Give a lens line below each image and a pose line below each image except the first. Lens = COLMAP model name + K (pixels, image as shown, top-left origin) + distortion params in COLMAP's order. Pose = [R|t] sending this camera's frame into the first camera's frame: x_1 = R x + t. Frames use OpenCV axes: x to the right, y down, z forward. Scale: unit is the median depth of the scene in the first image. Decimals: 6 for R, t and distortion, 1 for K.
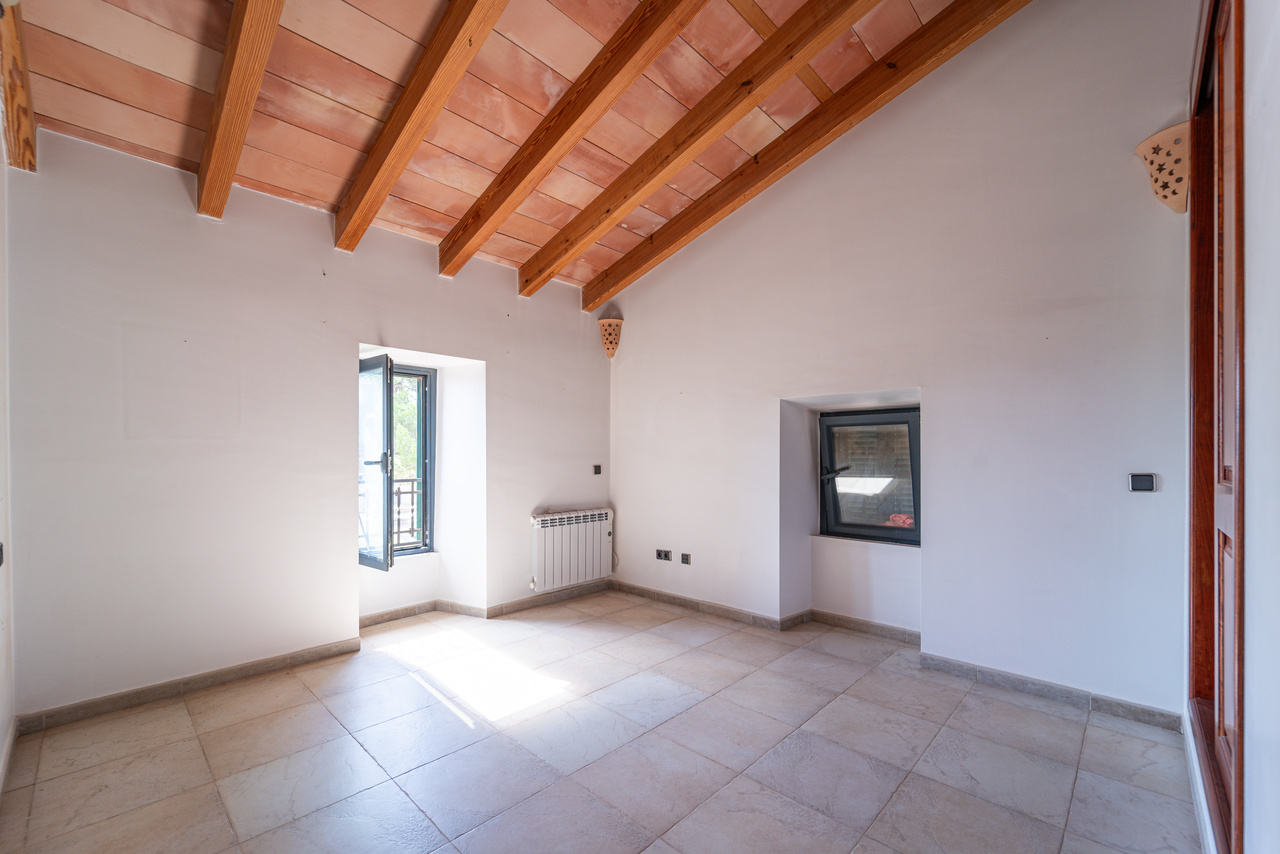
lens RADIAL K [[527.3, 0, 645.6], [0, 527.3, 456.5], [0, 0, 1]] dist [0.000503, -0.000264]
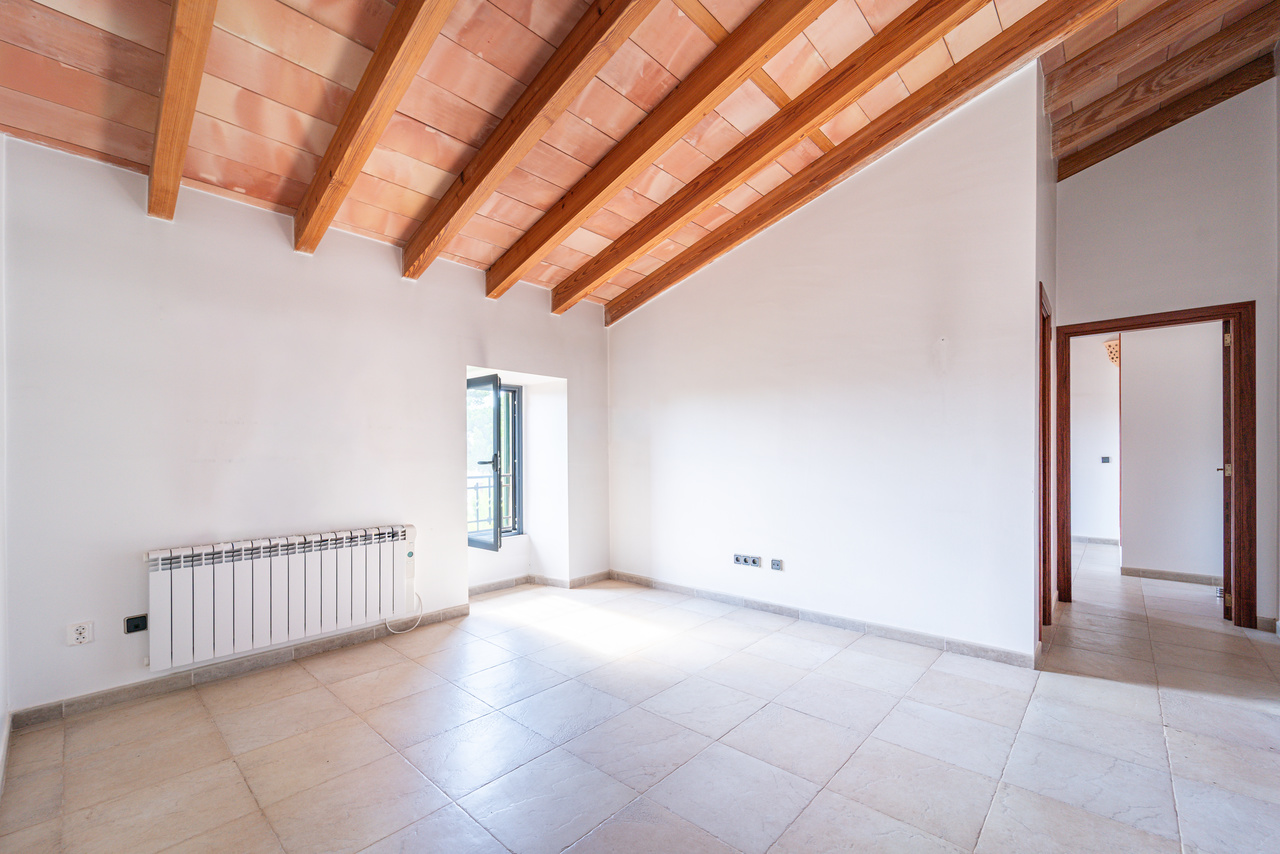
lens RADIAL K [[540.1, 0, 594.7], [0, 540.1, 452.7], [0, 0, 1]] dist [-0.006645, -0.000279]
pose [[0.999914, -0.008535, 0.009976, -0.252080], [0.008571, 0.999957, -0.003522, -0.003399], [-0.009945, 0.003608, 0.999944, -0.255242]]
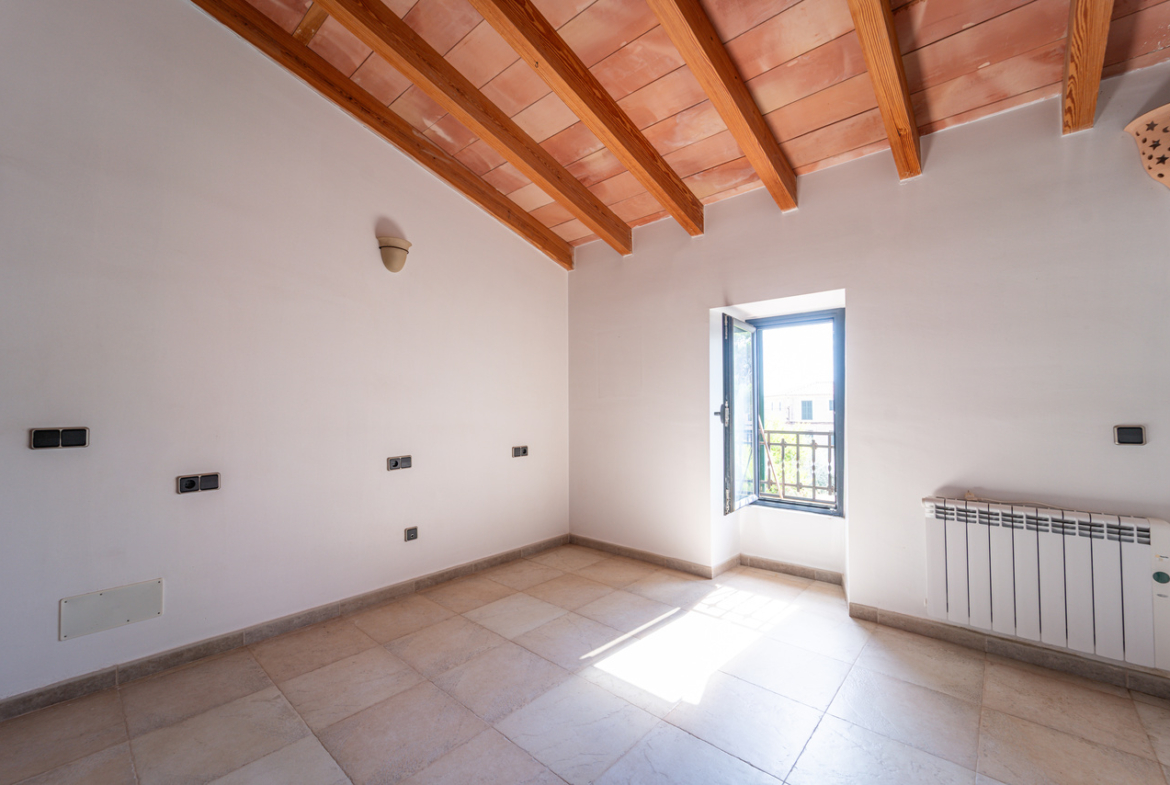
lens RADIAL K [[470.0, 0, 585.0], [0, 470.0, 392.5], [0, 0, 1]] dist [0.002699, -0.000086]
pose [[0.030473, -0.034028, -0.998956, 0.428060], [-0.001711, 0.999417, -0.034096, 0.002555], [0.999534, 0.002748, 0.030397, 0.639650]]
